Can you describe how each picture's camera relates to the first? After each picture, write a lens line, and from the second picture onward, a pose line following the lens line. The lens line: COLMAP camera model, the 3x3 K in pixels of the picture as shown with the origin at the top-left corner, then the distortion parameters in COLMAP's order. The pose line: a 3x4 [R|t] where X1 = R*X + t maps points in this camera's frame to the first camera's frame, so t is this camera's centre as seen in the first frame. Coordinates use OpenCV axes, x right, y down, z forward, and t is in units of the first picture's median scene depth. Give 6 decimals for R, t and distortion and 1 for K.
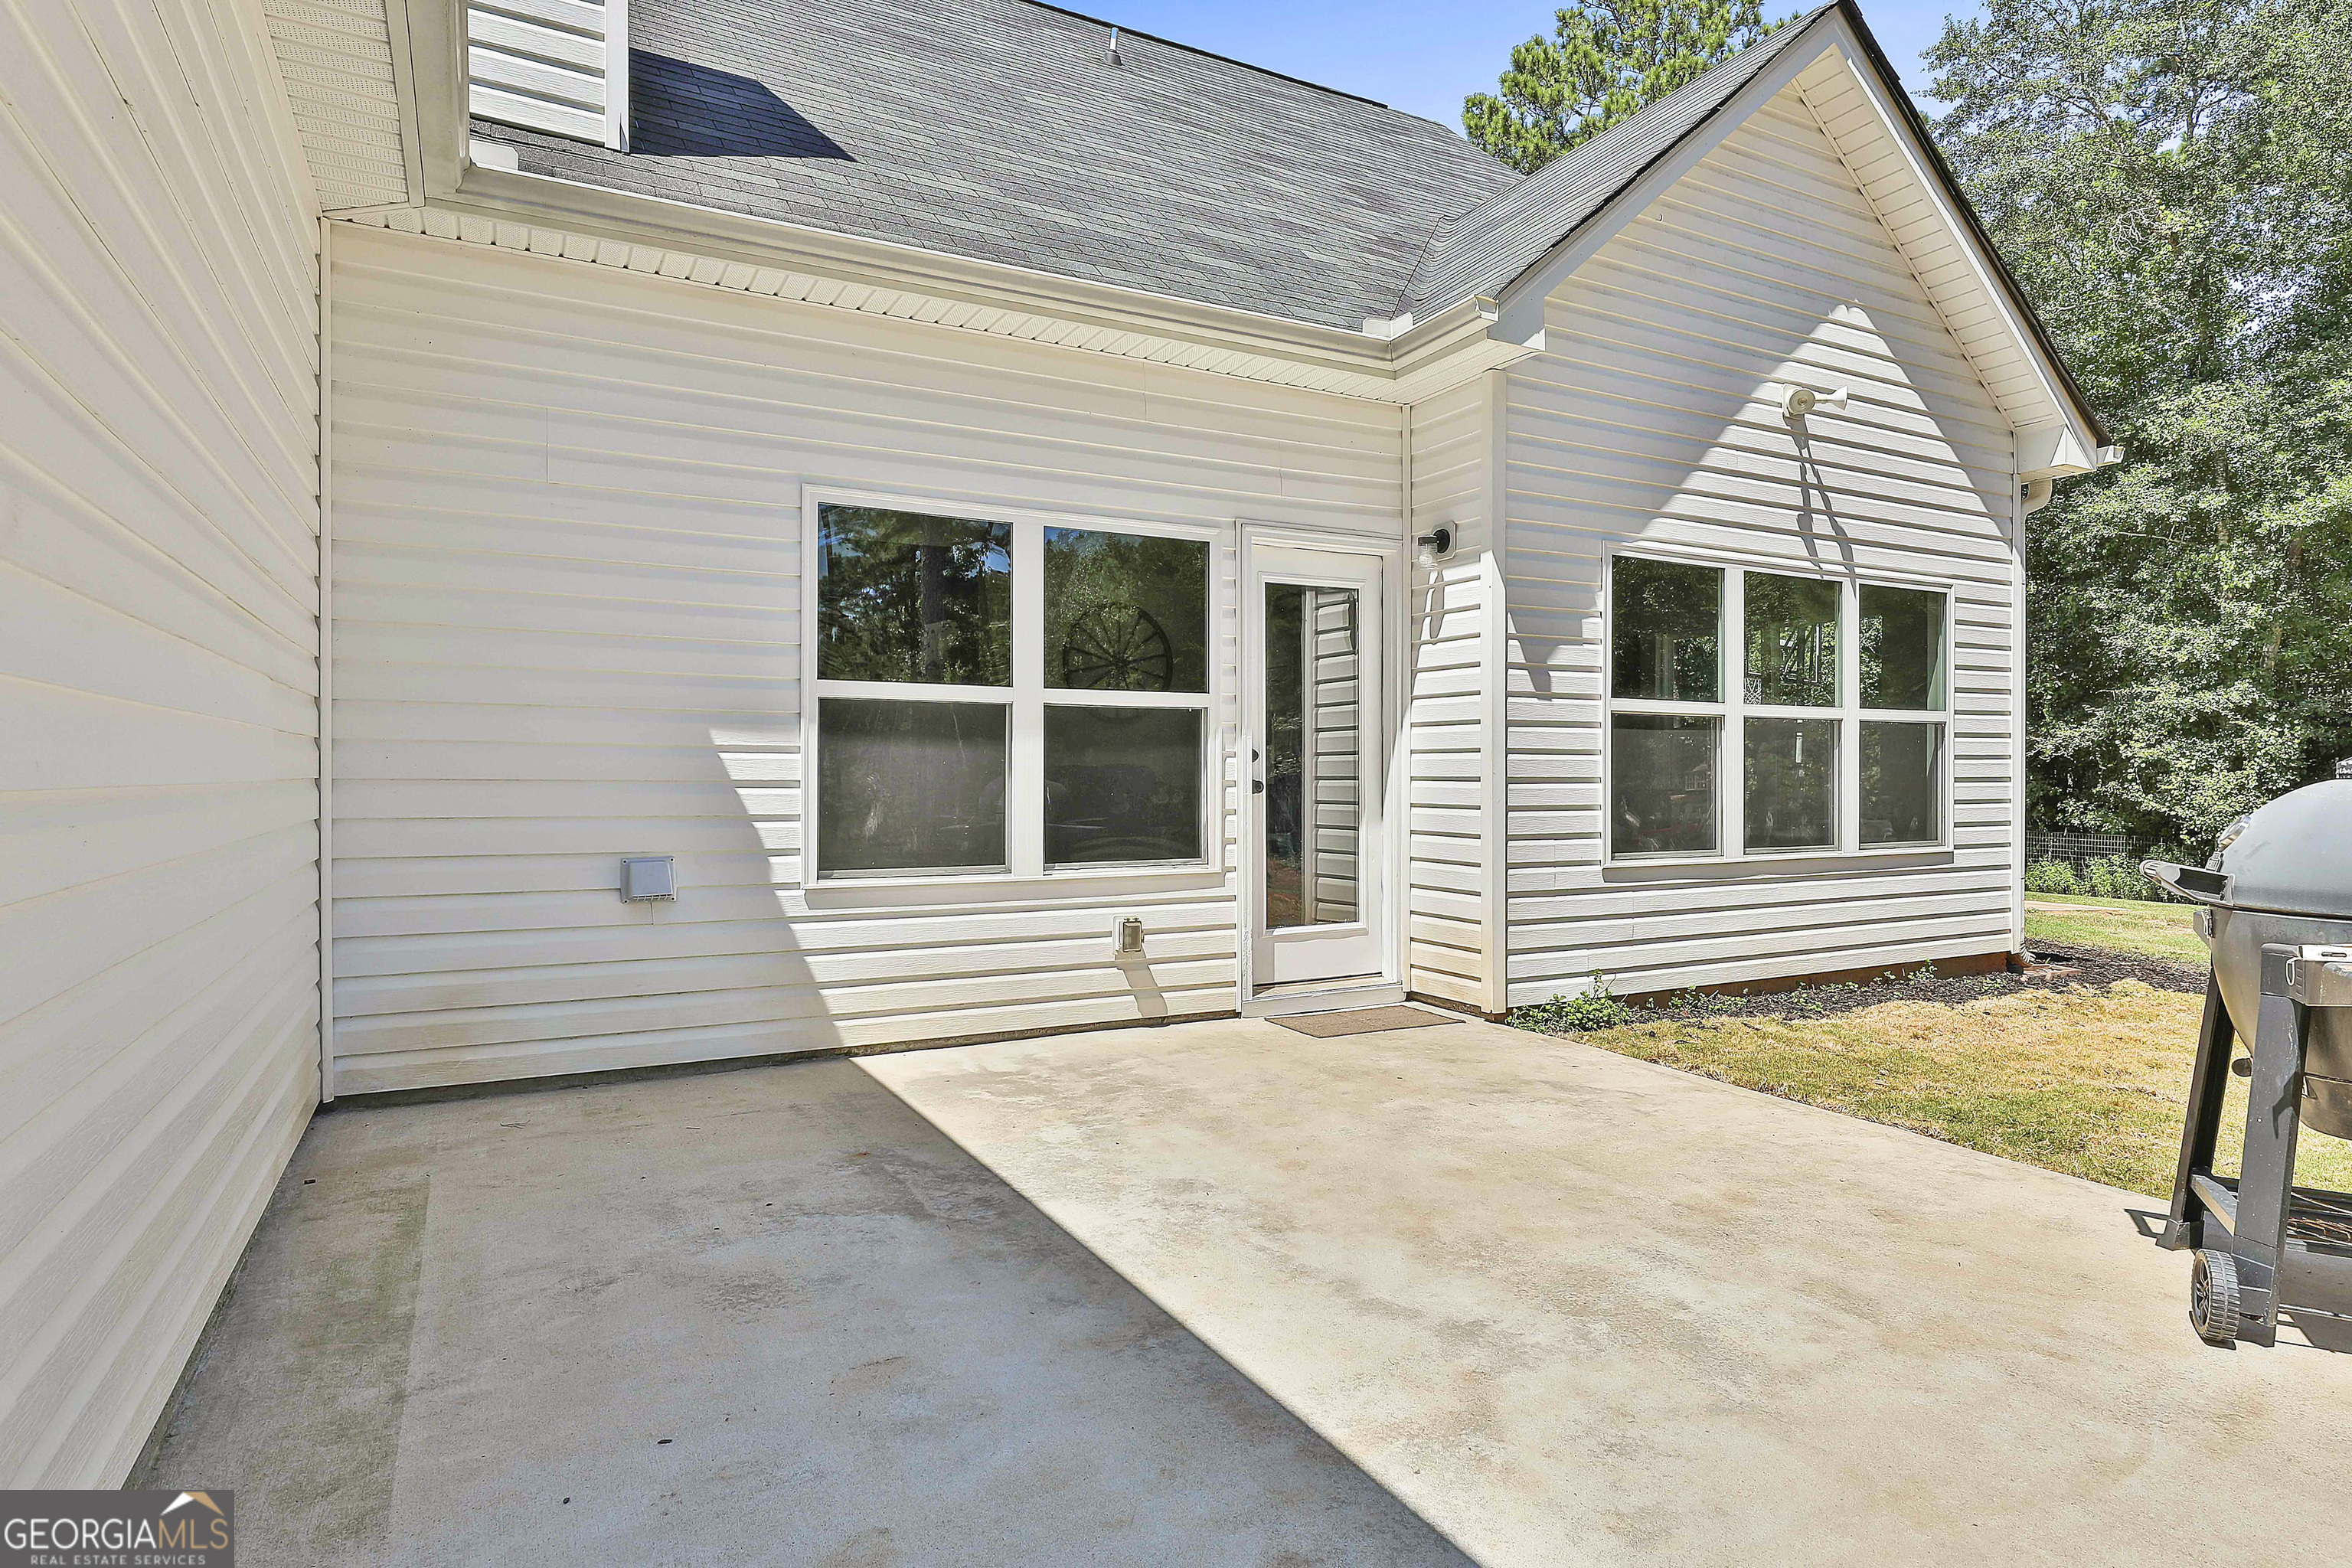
lens RADIAL K [[1290.1, 0, 1178.6], [0, 1290.1, 778.3], [0, 0, 1]] dist [-0.007171, 0.003415]
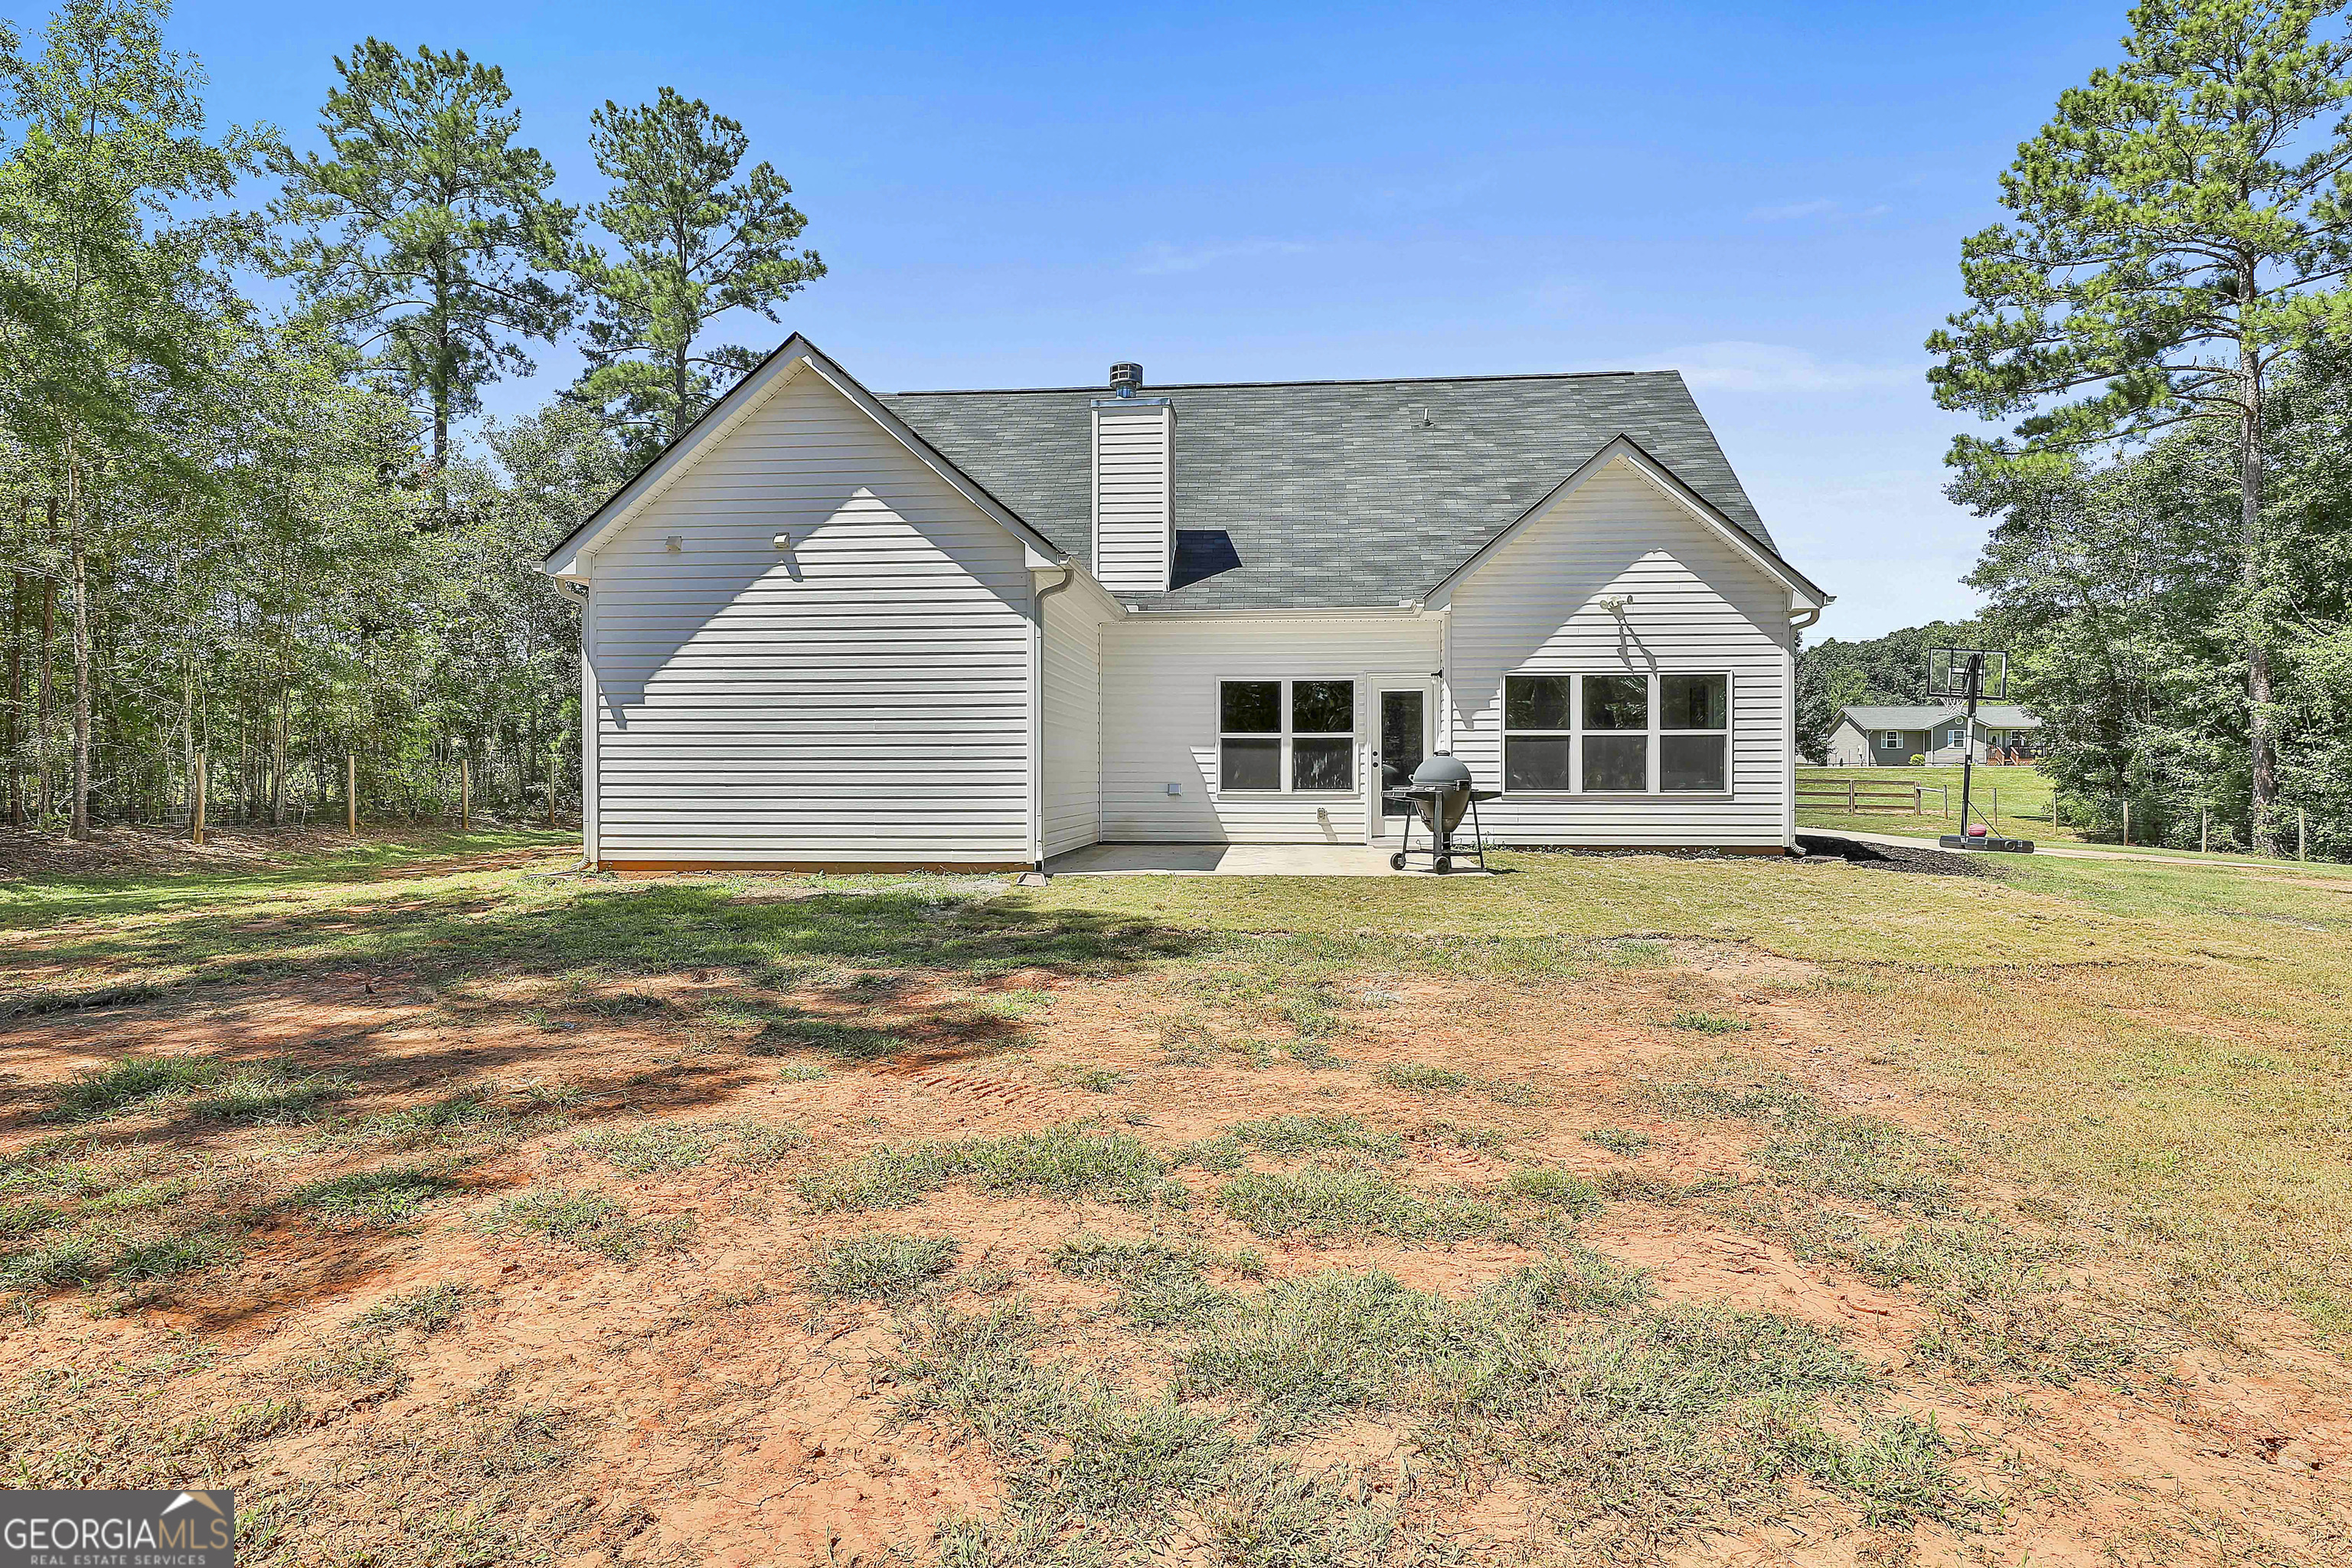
lens RADIAL K [[1290.1, 0, 1171.4], [0, 1290.1, 792.9], [0, 0, 1]] dist [-0.007171, 0.003415]
pose [[0.831203, 0.005792, -0.555939, 1.235127], [-0.001246, 0.999963, 0.008556, 0.043712], [0.555968, -0.006419, 0.831179, -1.562736]]
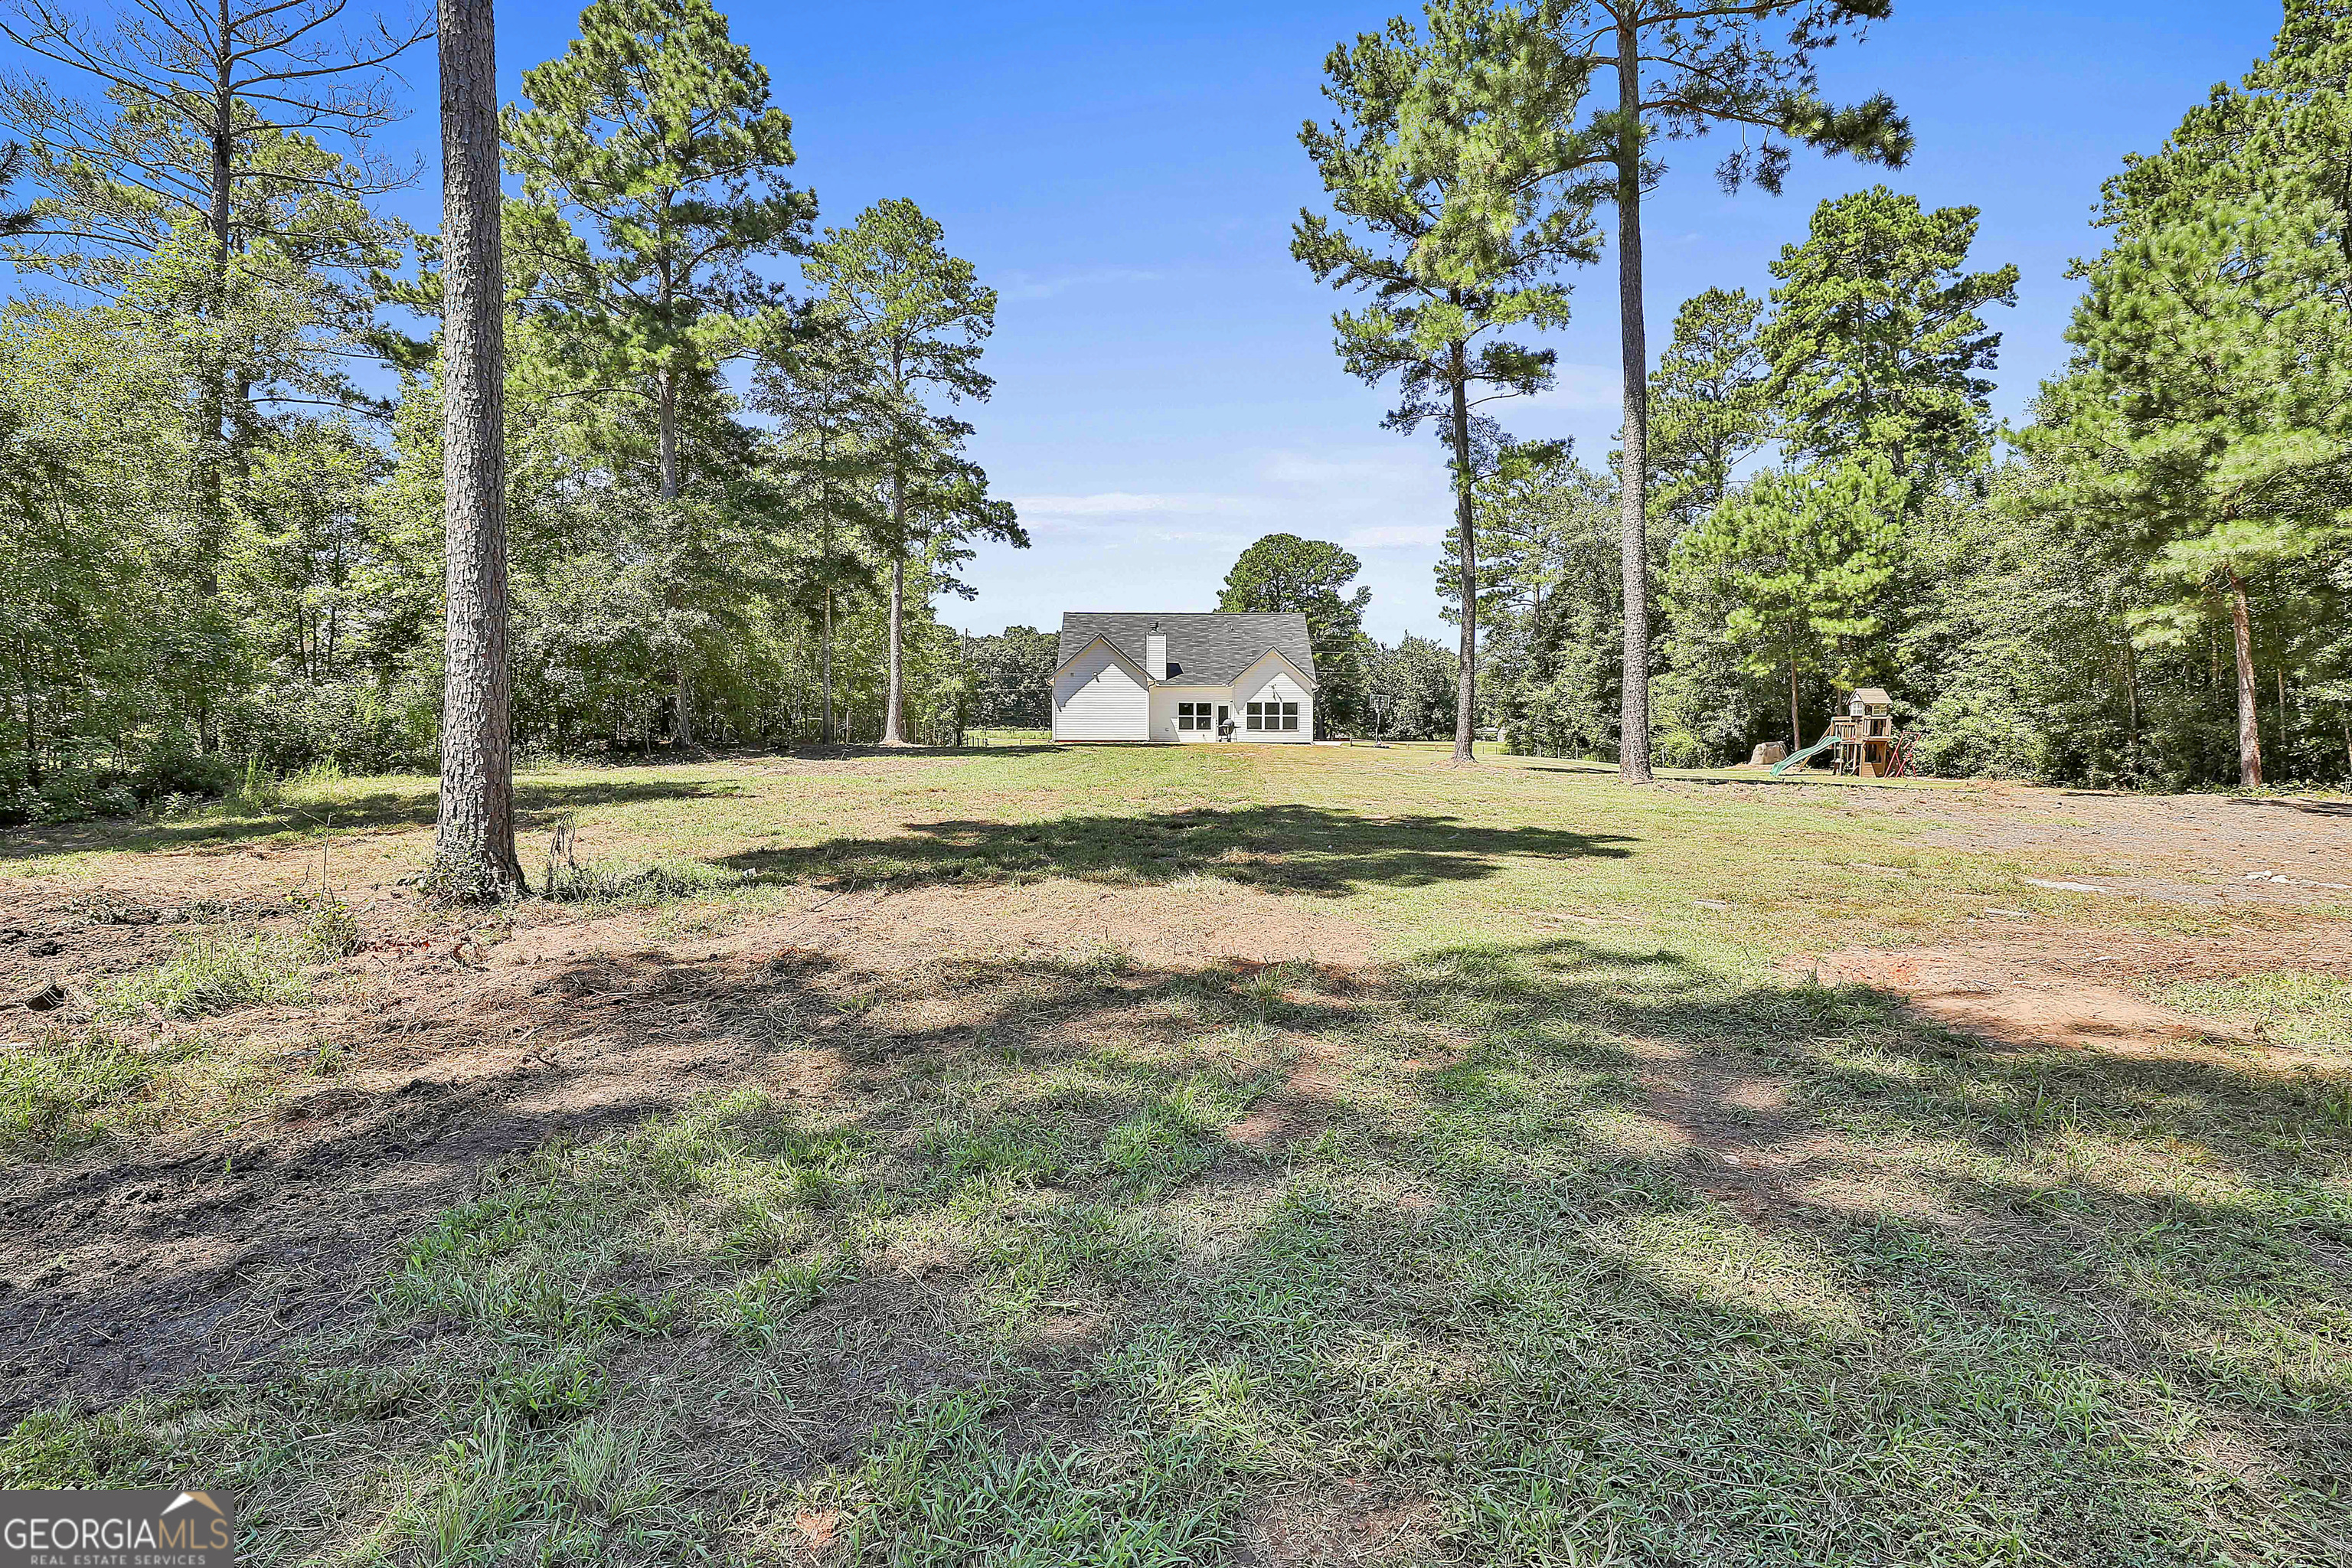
lens RADIAL K [[1138.4, 0, 1171.8], [0, 1138.4, 773.9], [0, 0, 1]] dist [-0.010576, 0.006332]
pose [[0.881943, 0.008079, -0.471287, 4.400370], [-0.007075, 0.999967, 0.003901, 0.411666], [0.471303, -0.000106, 0.881971, -7.968811]]
